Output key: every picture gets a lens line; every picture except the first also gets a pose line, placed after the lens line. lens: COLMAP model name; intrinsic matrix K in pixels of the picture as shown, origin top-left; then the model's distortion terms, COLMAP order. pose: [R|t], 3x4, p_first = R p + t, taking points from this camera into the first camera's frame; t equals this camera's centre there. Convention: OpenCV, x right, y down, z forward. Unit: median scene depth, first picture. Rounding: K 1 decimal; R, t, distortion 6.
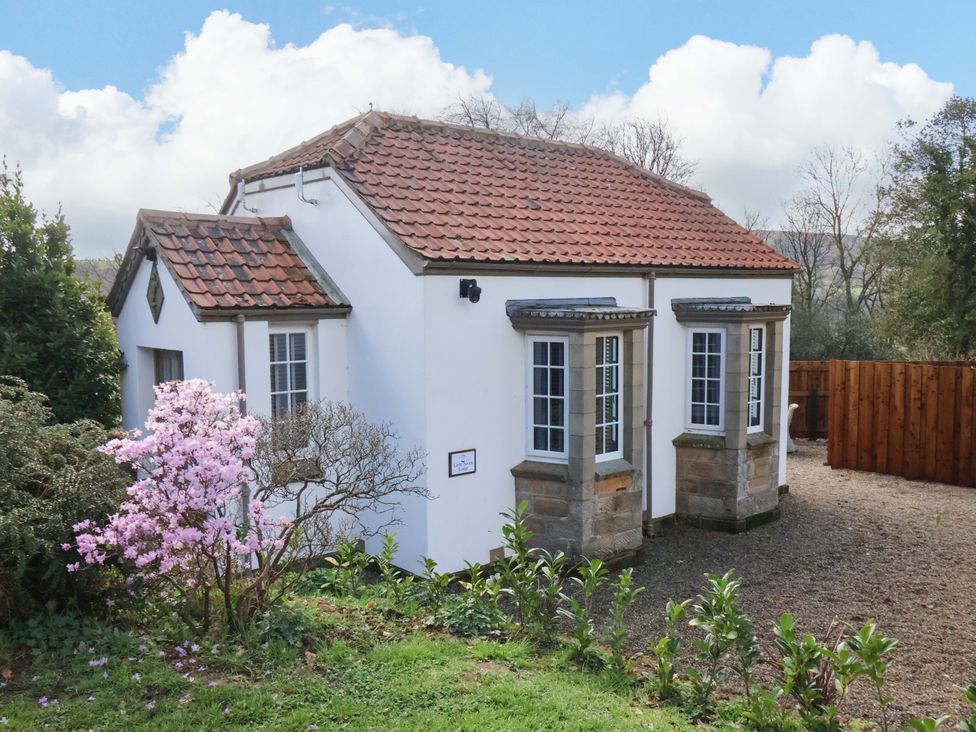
lens RADIAL K [[872.5, 0, 490.7], [0, 872.5, 390.8], [0, 0, 1]] dist [0.008662, 0.013442]
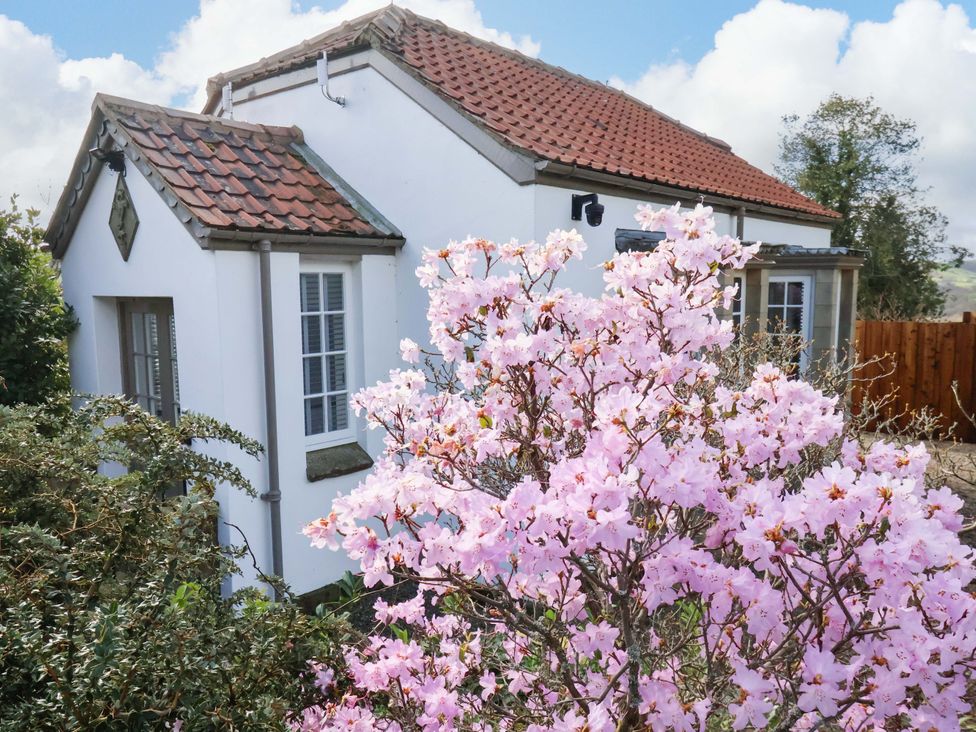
lens RADIAL K [[740.0, 0, 492.2], [0, 740.0, 383.0], [0, 0, 1]] dist [0.011012, -0.003573]
pose [[0.988276, -0.021701, 0.151129, -0.181321], [0.018218, 0.999536, 0.024396, 0.012780], [-0.151589, -0.021357, 0.988213, 0.355598]]
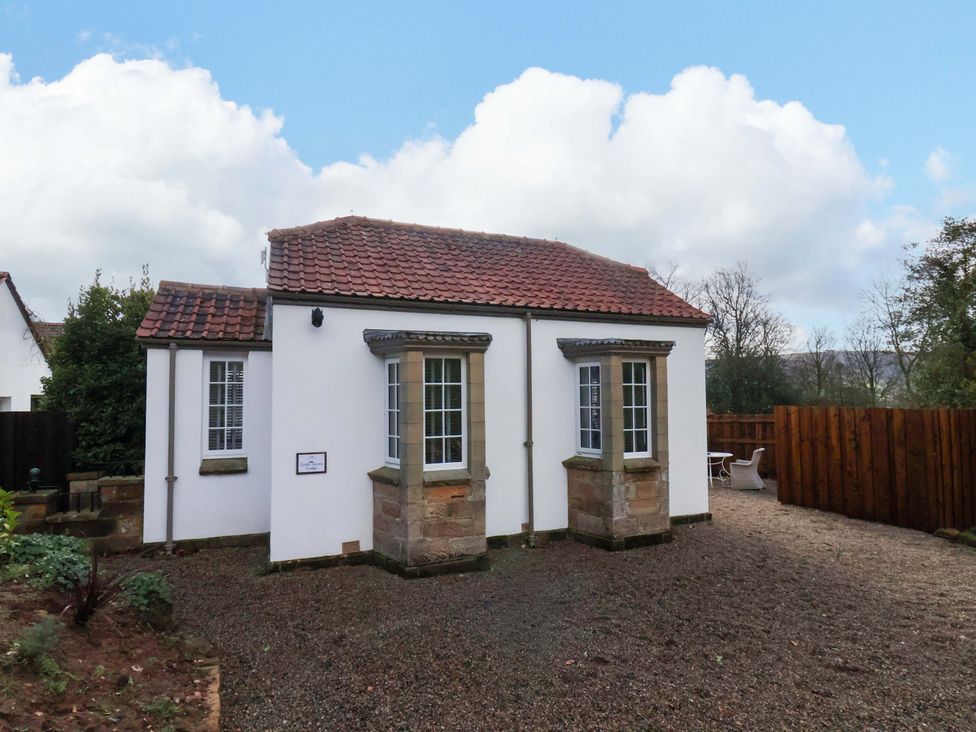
lens RADIAL K [[518.7, 0, 487.0], [0, 518.7, 372.9], [0, 0, 1]] dist [-0.003715, -0.006459]
pose [[0.945922, -0.013944, -0.324093, 0.391943], [-0.035468, 0.988640, -0.146056, 0.052138], [0.322448, 0.149653, 0.934682, 0.375542]]
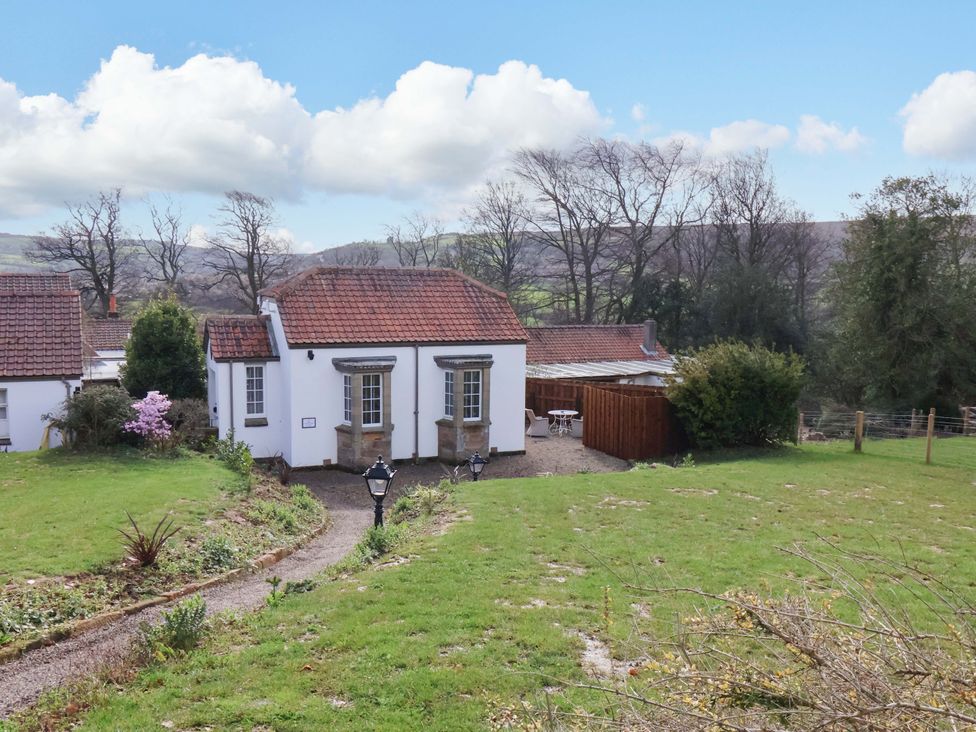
lens RADIAL K [[872.5, 0, 486.7], [0, 872.5, 375.2], [0, 0, 1]] dist [0.008662, 0.013442]
pose [[0.958481, 0.051662, -0.280438, 1.073734], [-0.051390, 0.998644, 0.008326, -0.094167], [0.280488, 0.006431, 0.959836, -1.176239]]
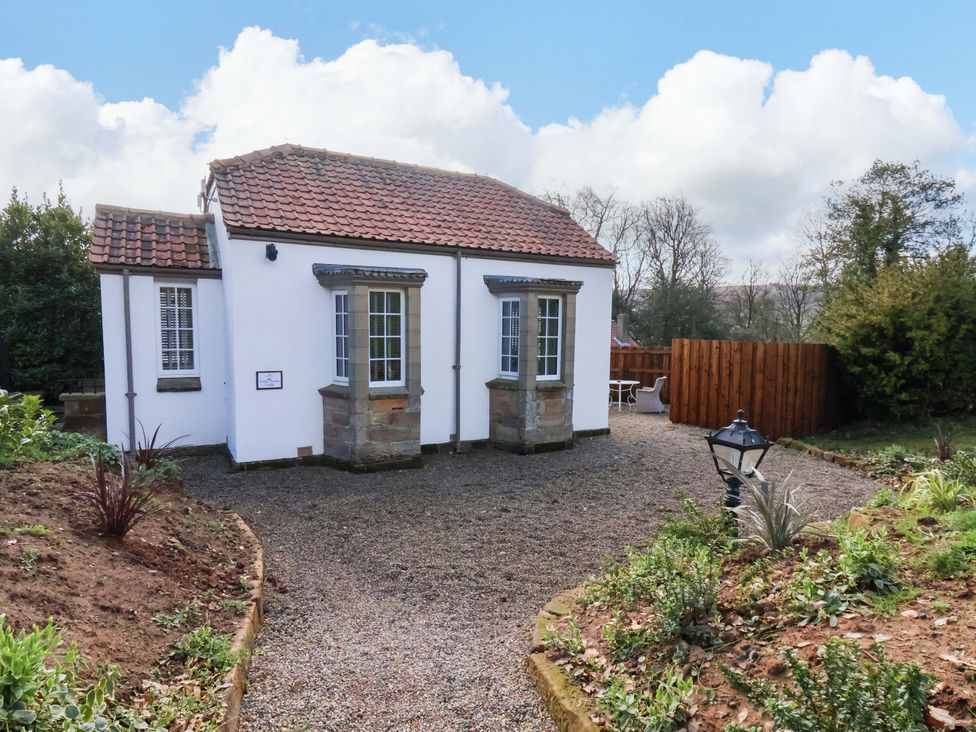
lens RADIAL K [[581.1, 0, 487.3], [0, 581.1, 376.7], [0, 0, 1]] dist [0.000643, 0.000239]
pose [[0.980586, 0.037416, -0.192485, 0.443536], [-0.041700, 0.998963, -0.018252, 0.073993], [0.191603, 0.025925, 0.981130, 0.161602]]
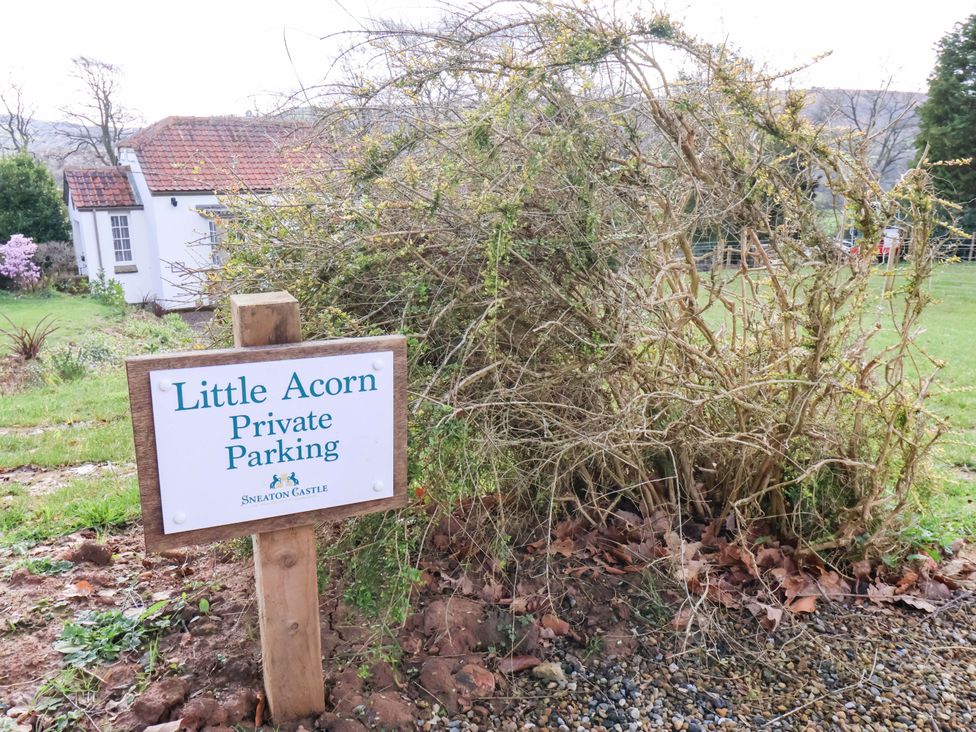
lens RADIAL K [[790.6, 0, 485.0], [0, 790.6, 372.0], [0, 0, 1]] dist [0.005858, -0.002084]
pose [[0.992664, 0.045308, -0.112097, 1.105254], [-0.026192, 0.985700, 0.166464, -0.027481], [0.118036, -0.162307, 0.979655, -1.224283]]
